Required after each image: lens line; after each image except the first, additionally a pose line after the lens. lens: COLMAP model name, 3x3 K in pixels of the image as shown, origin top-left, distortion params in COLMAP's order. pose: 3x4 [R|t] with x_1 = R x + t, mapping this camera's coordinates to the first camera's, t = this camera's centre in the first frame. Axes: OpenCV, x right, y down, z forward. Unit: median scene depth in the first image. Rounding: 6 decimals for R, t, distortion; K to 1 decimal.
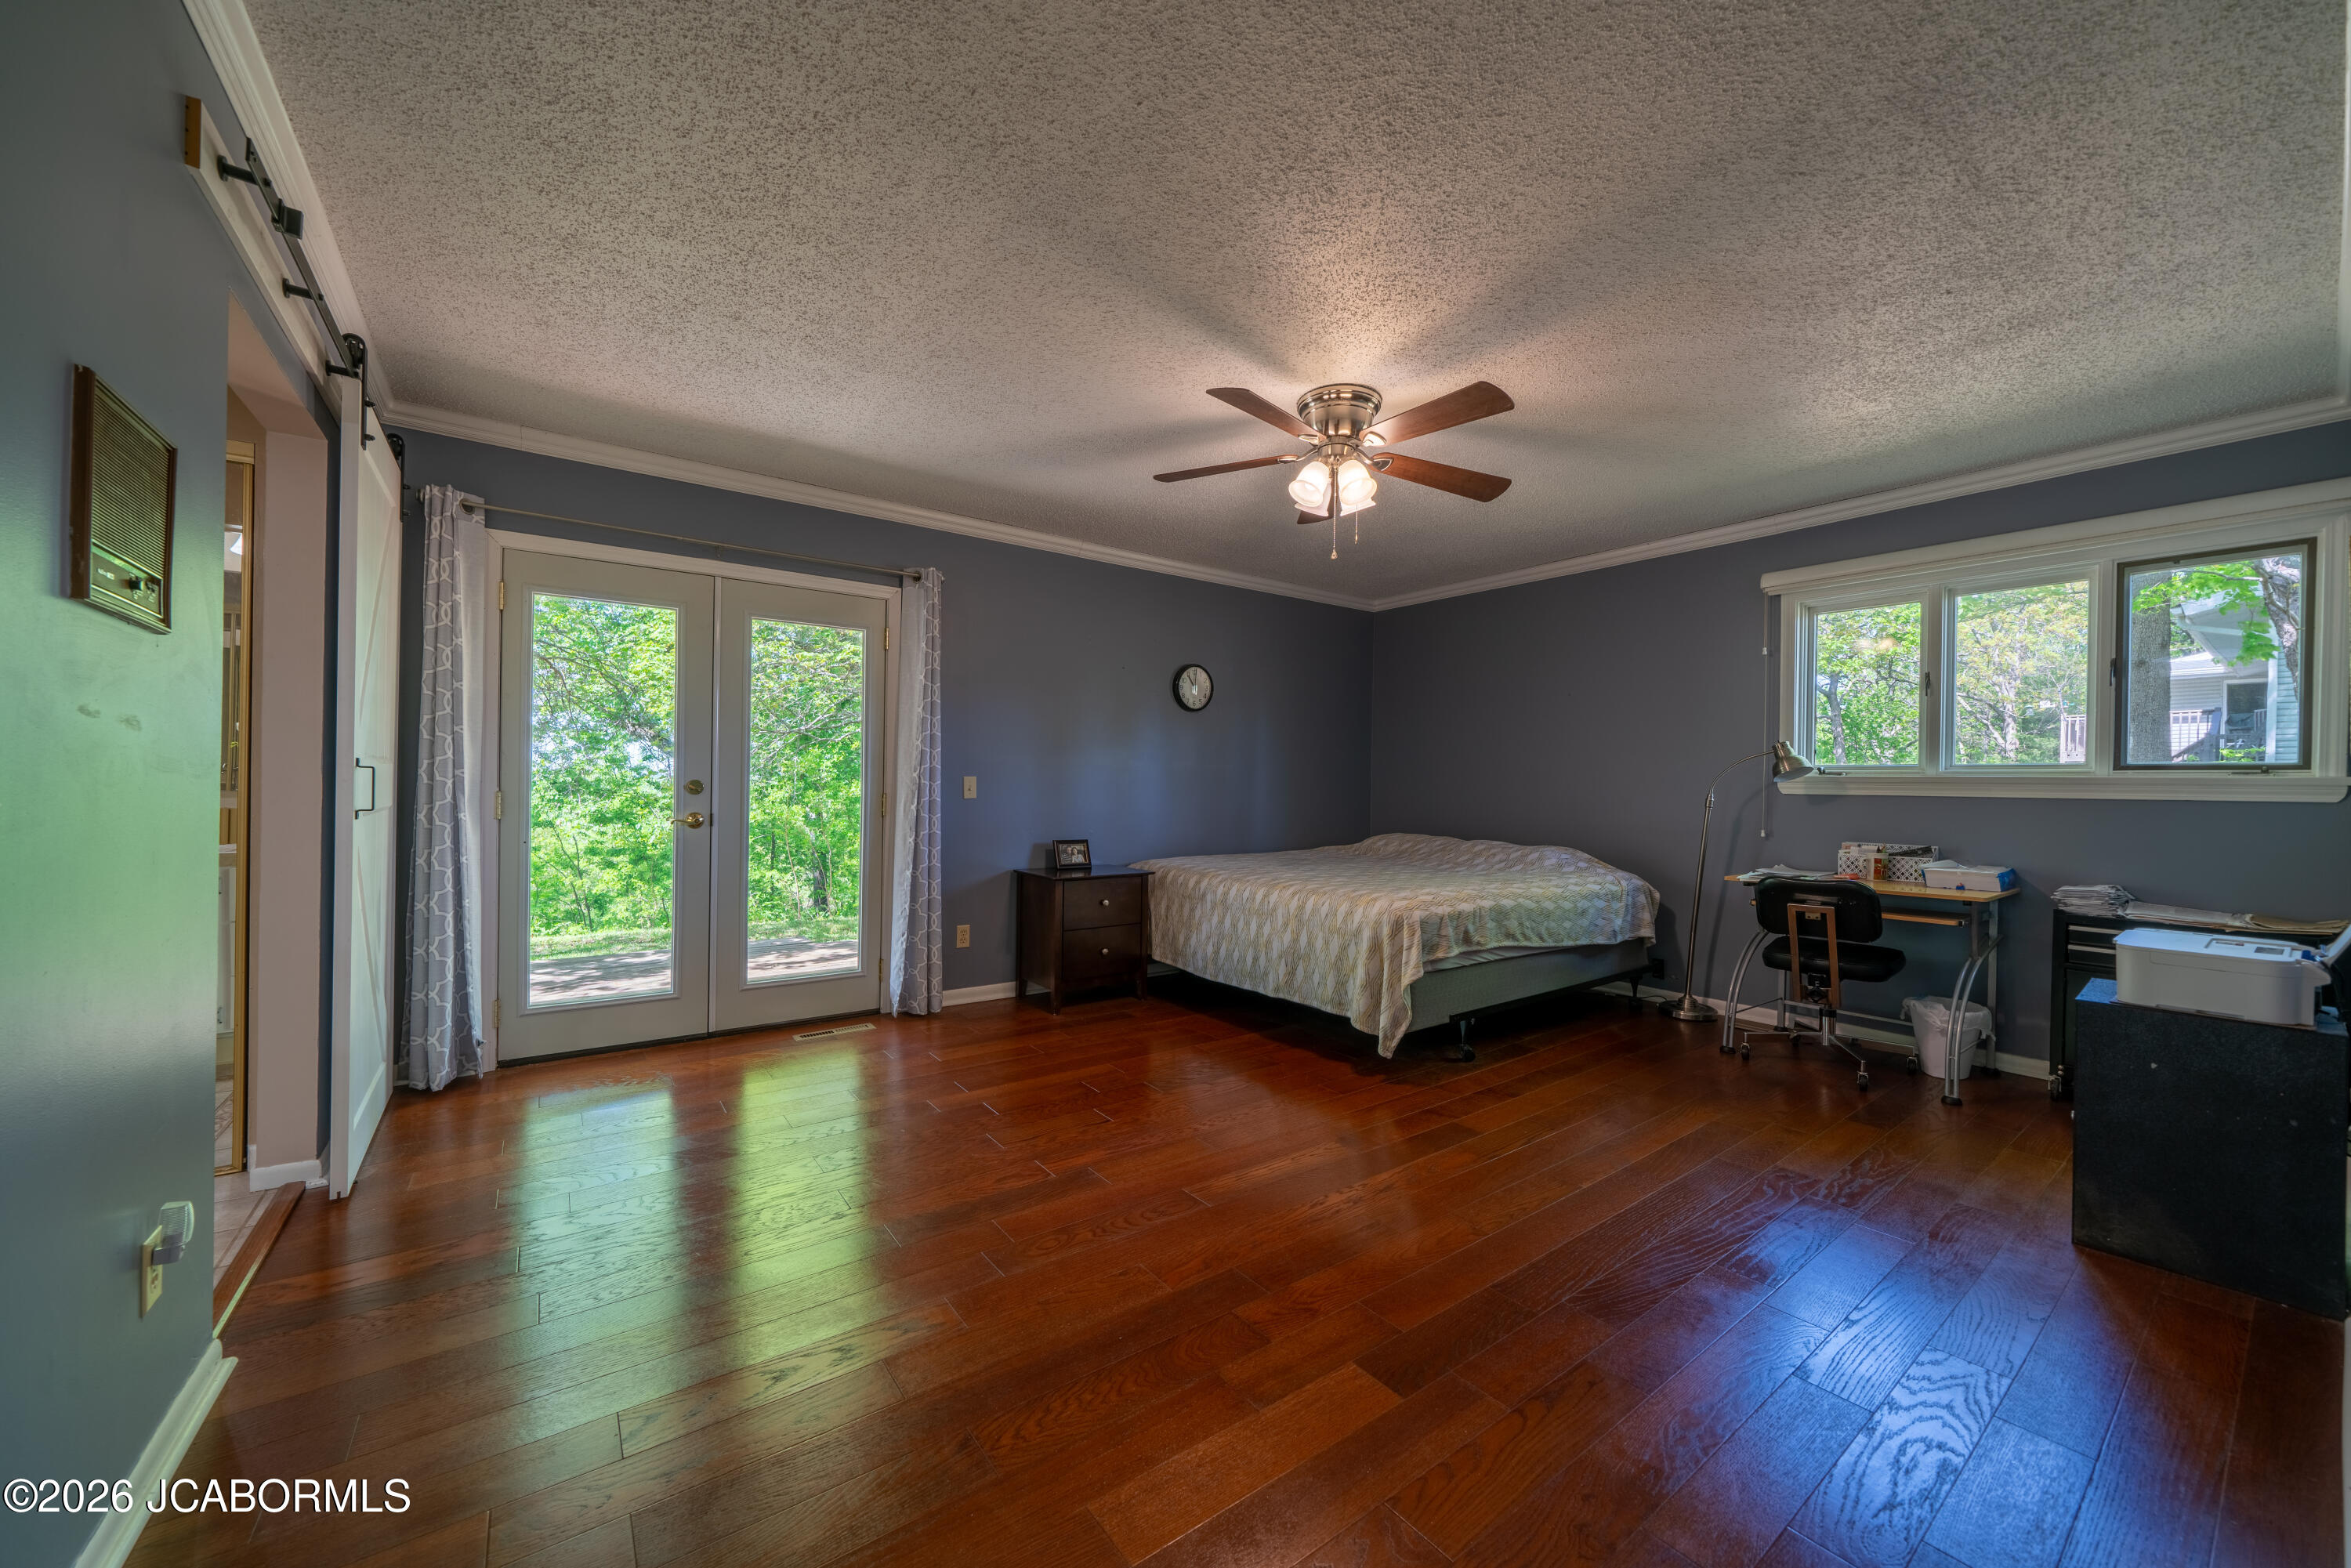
lens RADIAL K [[844.7, 0, 1124.7], [0, 844.7, 793.9], [0, 0, 1]] dist [-0.006312, -0.000215]
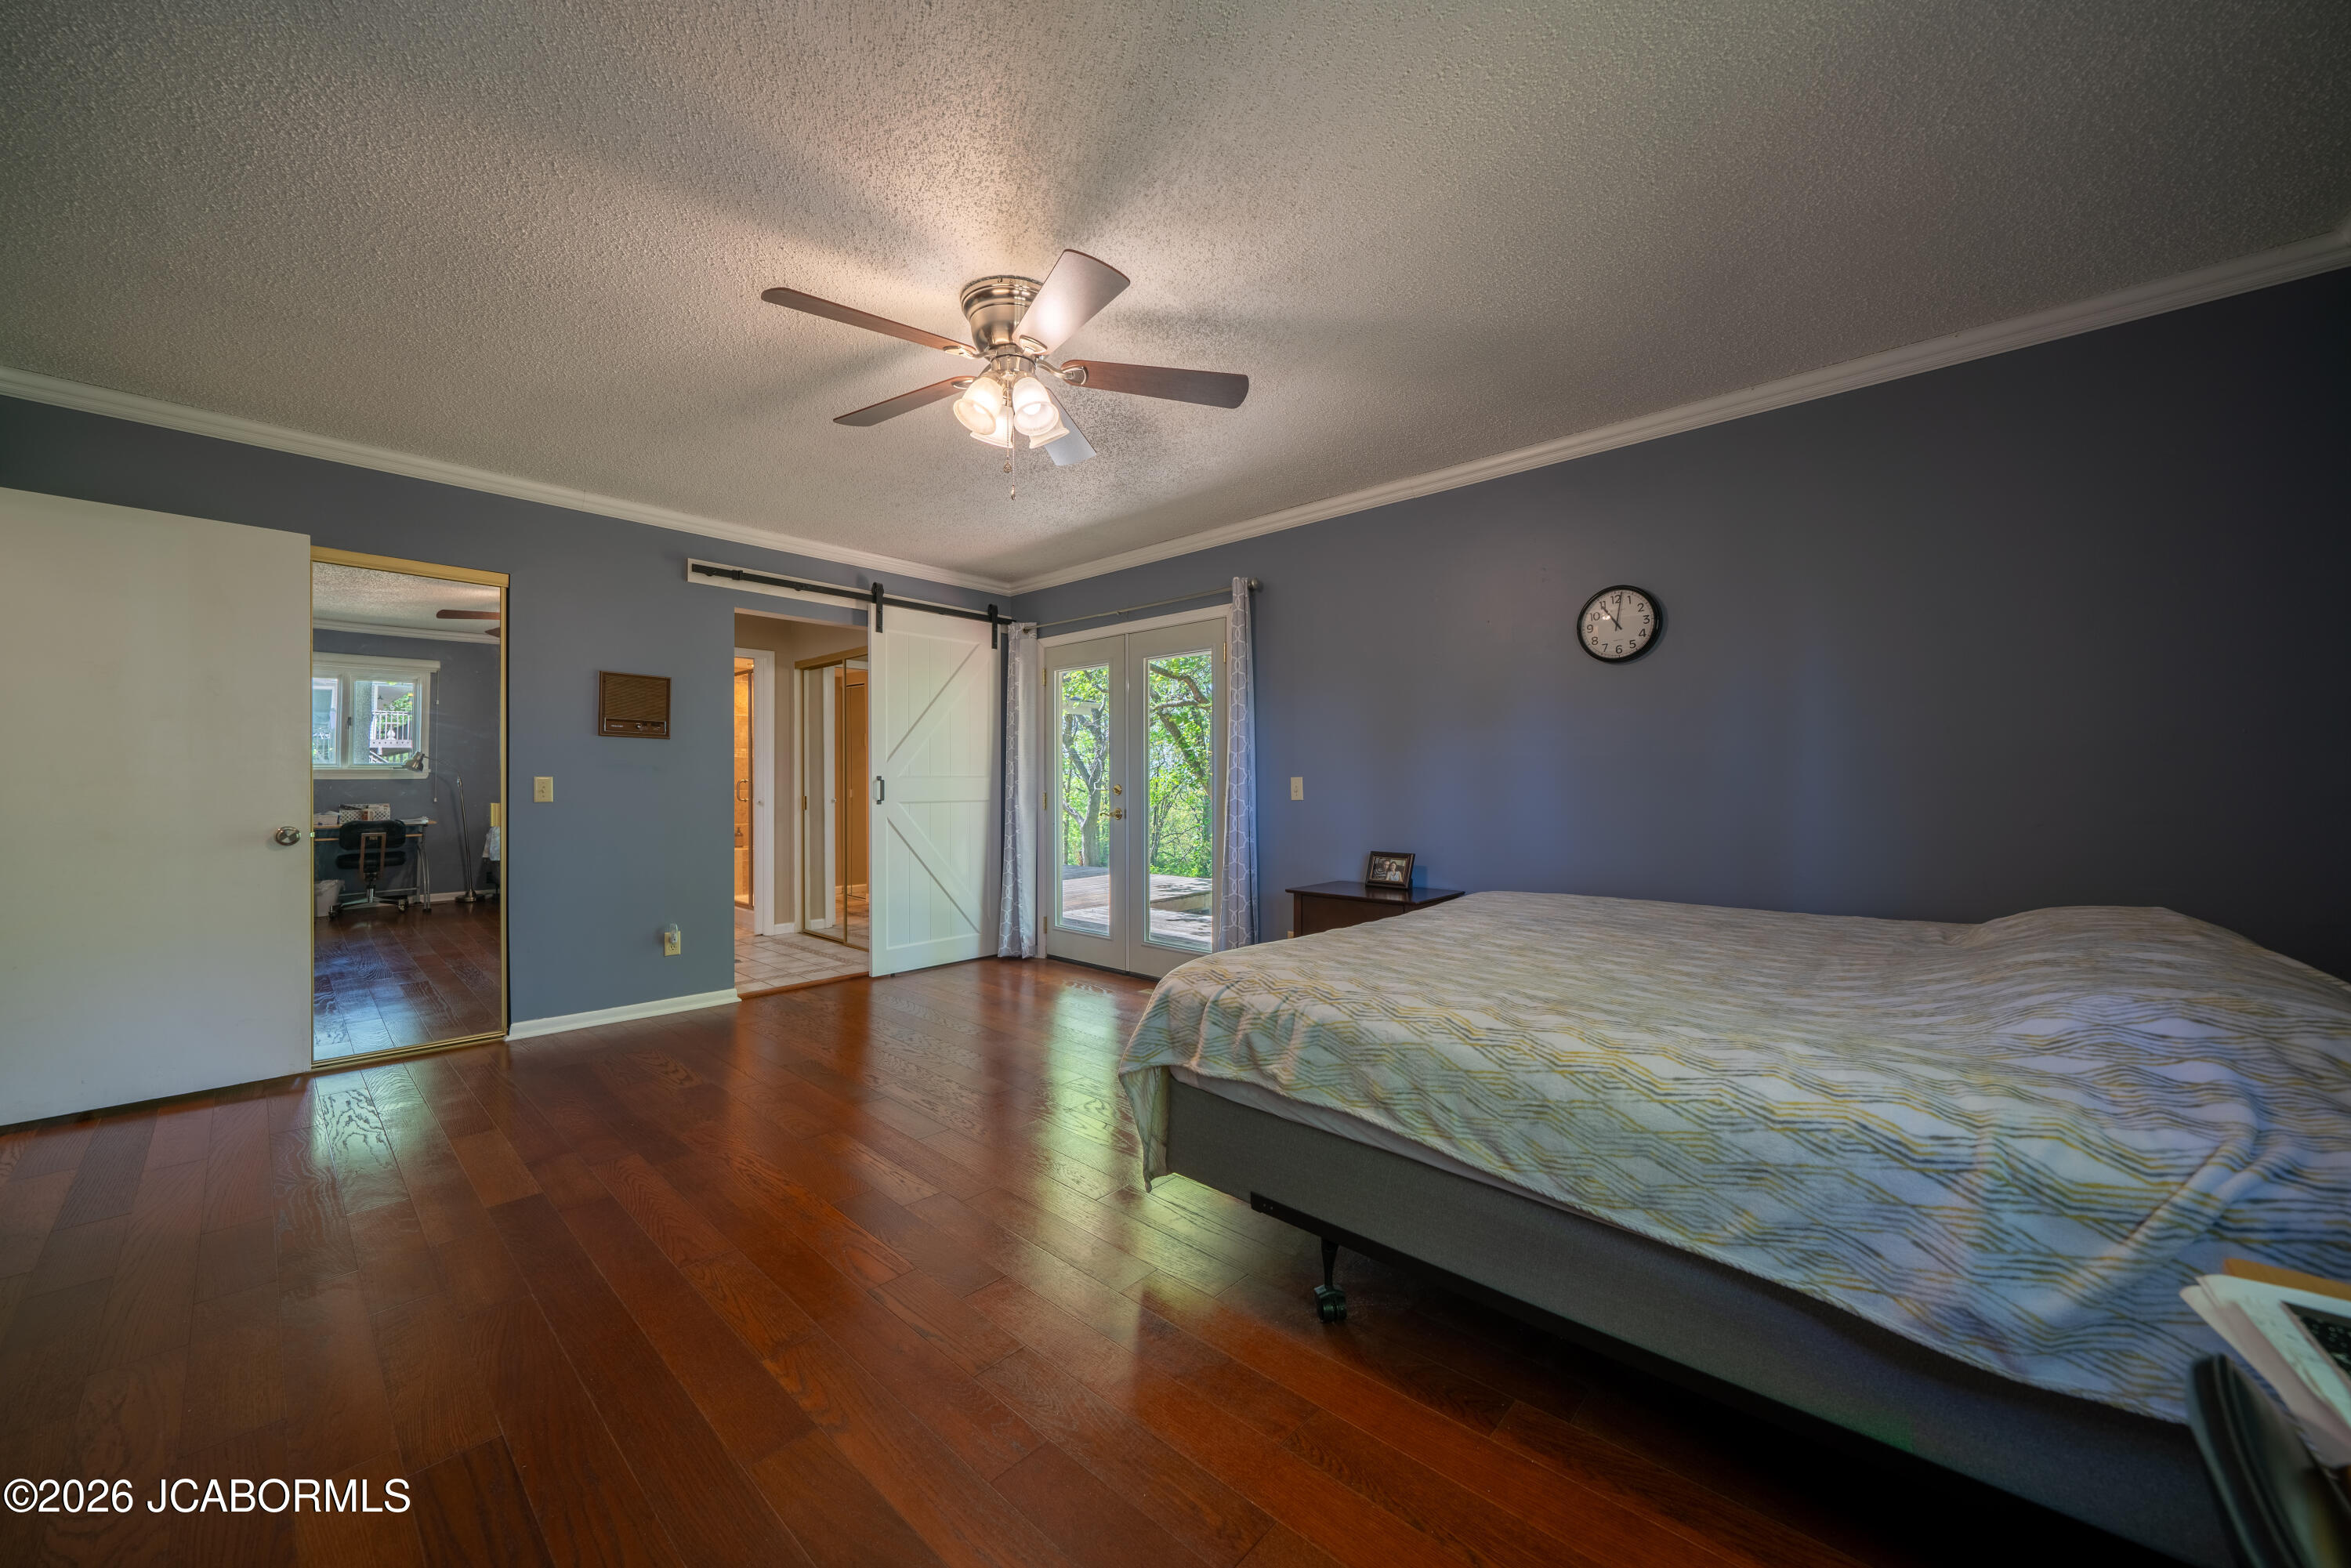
lens RADIAL K [[844.7, 0, 1178.5], [0, 844.7, 779.8], [0, 0, 1]] dist [-0.006312, -0.000215]
pose [[0.238243, -0.018178, -0.971035, 0.858141], [-0.008736, 0.999744, -0.020859, 0.004212], [0.971166, 0.013453, 0.238023, 0.766403]]
